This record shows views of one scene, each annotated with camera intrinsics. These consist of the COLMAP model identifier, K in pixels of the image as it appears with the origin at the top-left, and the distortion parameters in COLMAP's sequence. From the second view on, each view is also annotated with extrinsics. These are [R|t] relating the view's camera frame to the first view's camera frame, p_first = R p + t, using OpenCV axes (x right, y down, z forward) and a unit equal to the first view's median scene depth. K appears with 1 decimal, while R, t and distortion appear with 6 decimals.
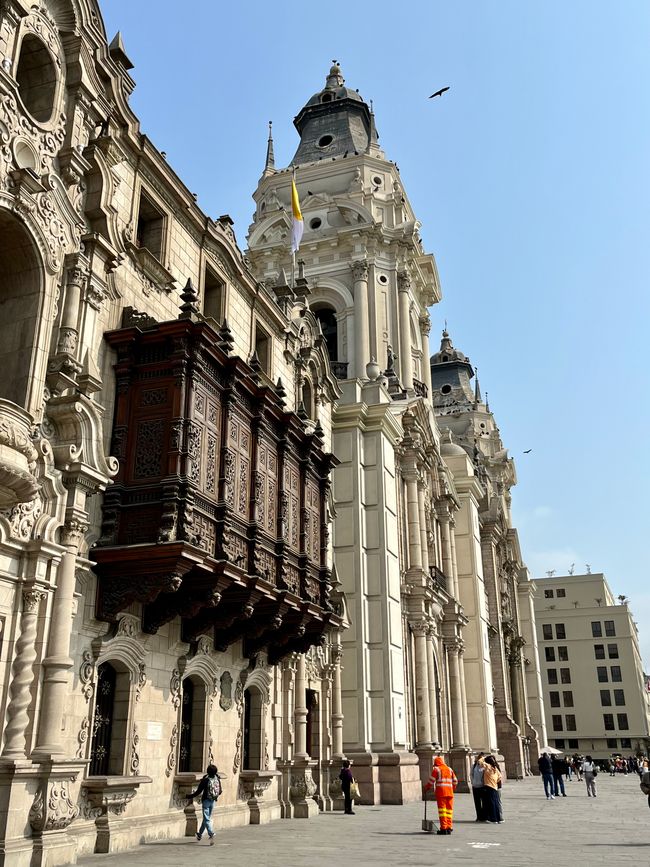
lens RADIAL K [[755.6, 0, 329.2], [0, 755.6, 431.4], [0, 0, 1]] dist [0.113897, -0.212176]
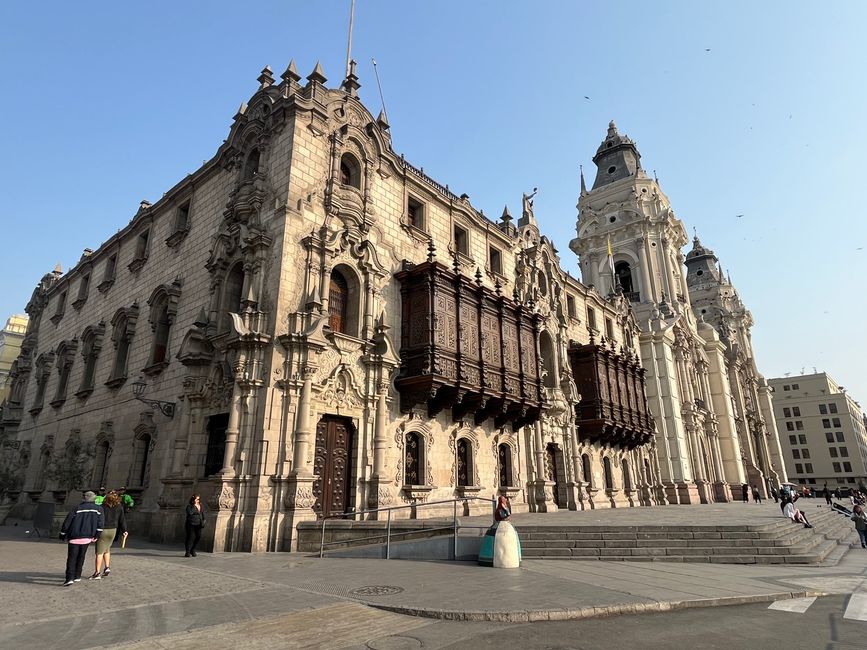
lens RADIAL K [[544.9, 0, 430.6], [0, 544.9, 305.3], [0, 0, 1]] dist [0.002349, 0.000259]
pose [[0.939535, -0.109907, -0.324338, -0.033067], [0.132216, 0.990082, 0.047494, -0.223069], [0.315901, -0.087505, 0.944748, -0.573167]]
